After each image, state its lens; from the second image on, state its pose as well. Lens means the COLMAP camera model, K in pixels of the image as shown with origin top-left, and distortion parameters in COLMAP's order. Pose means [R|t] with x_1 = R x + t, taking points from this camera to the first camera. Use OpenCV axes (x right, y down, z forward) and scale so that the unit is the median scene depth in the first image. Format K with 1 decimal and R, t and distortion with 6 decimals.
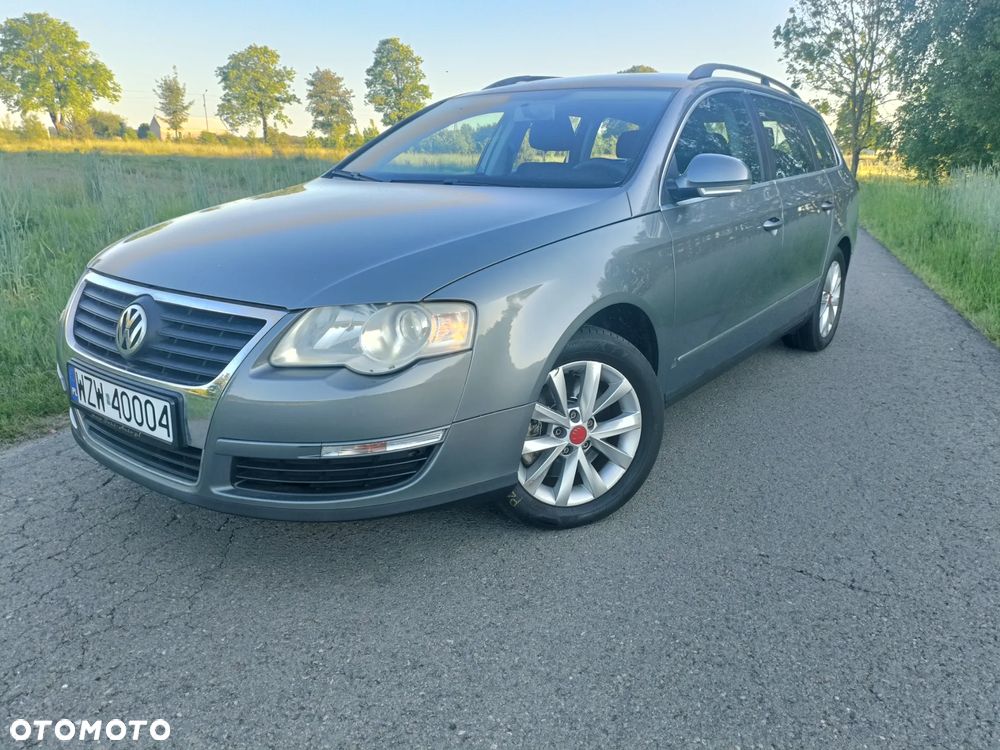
lens RADIAL K [[733.0, 0, 504.2], [0, 733.0, 375.8], [0, 0, 1]] dist [0.066260, -0.083357]
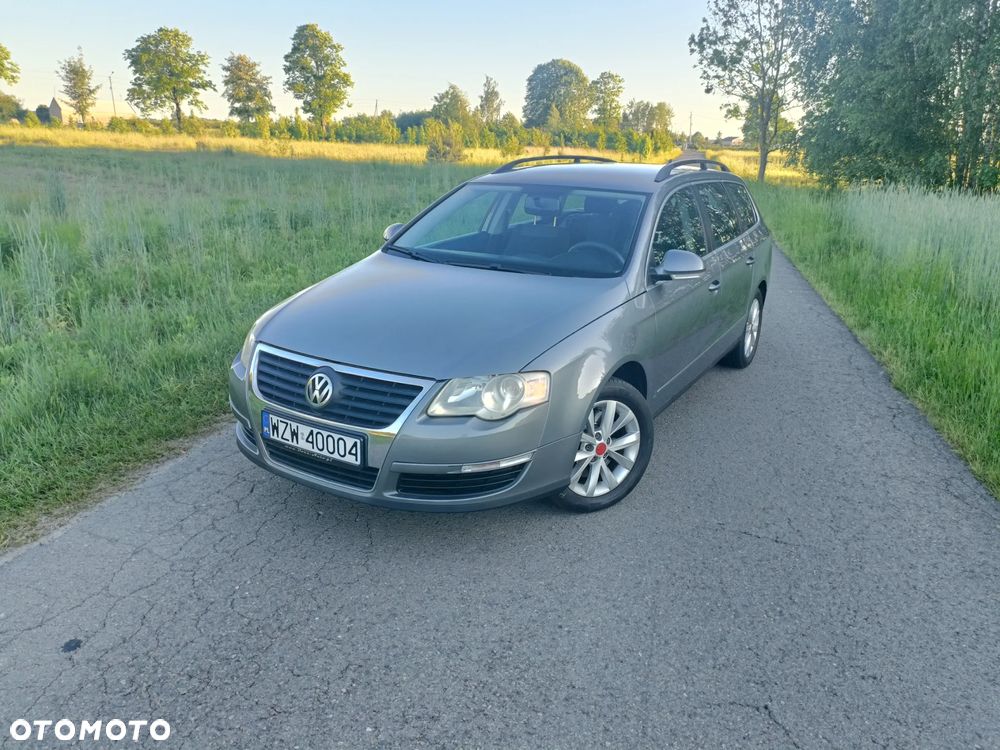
lens RADIAL K [[733.0, 0, 504.2], [0, 733.0, 375.8], [0, 0, 1]] dist [0.066260, -0.083357]
pose [[0.994434, -0.018153, 0.103782, -0.195050], [0.016412, 0.999710, 0.017604, -0.077301], [-0.104071, -0.015803, 0.994444, -0.368040]]
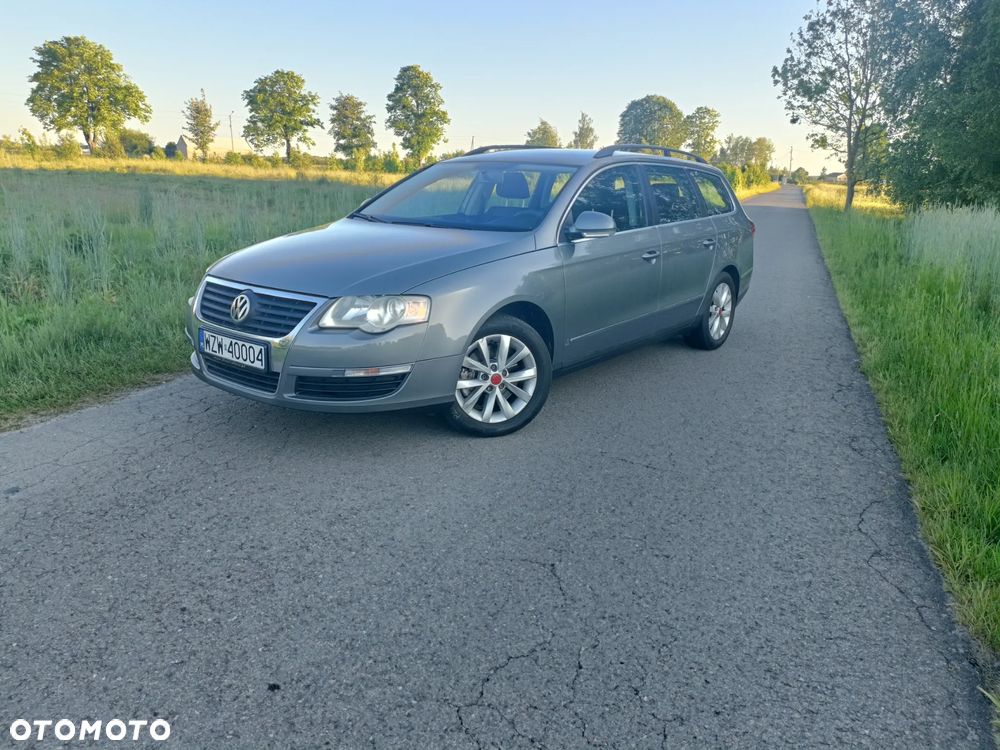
lens RADIAL K [[733.0, 0, 504.2], [0, 733.0, 375.8], [0, 0, 1]] dist [0.066260, -0.083357]
pose [[0.999586, 0.022272, -0.018224, 0.116735], [-0.022774, 0.999353, -0.027838, 0.093142], [0.017592, 0.028242, 0.999446, -0.526382]]
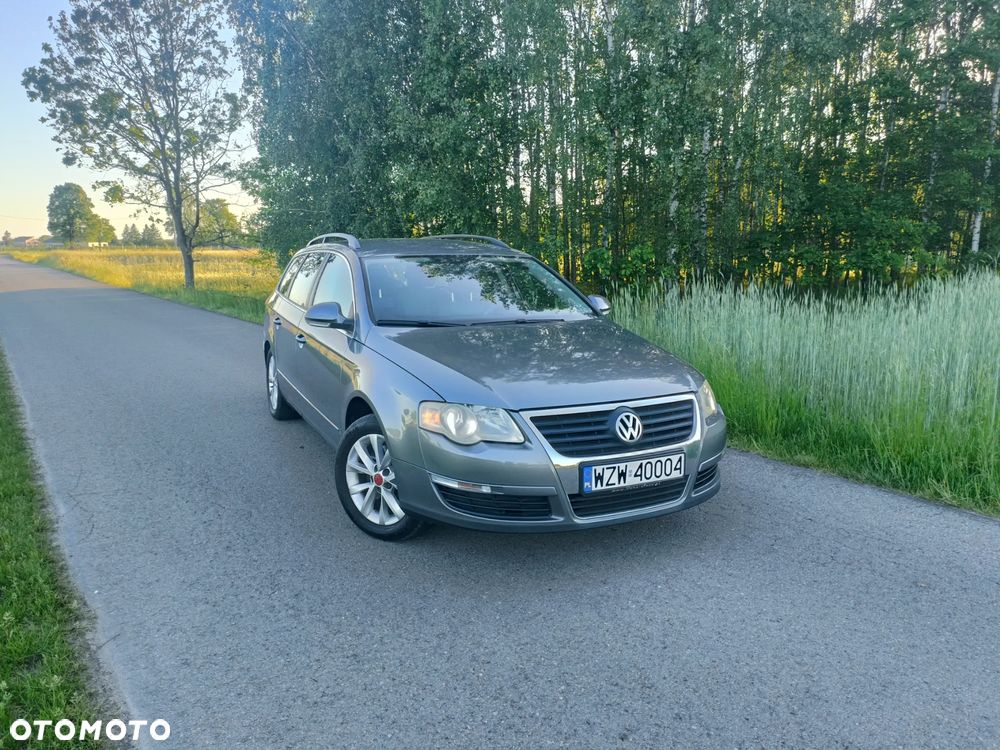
lens RADIAL K [[733.0, 0, 504.2], [0, 733.0, 375.8], [0, 0, 1]] dist [0.066260, -0.083357]
pose [[0.454869, -0.168738, 0.874426, -1.414545], [0.255338, 0.965373, 0.053463, -0.230672], [-0.853168, 0.198956, 0.482204, 0.291888]]
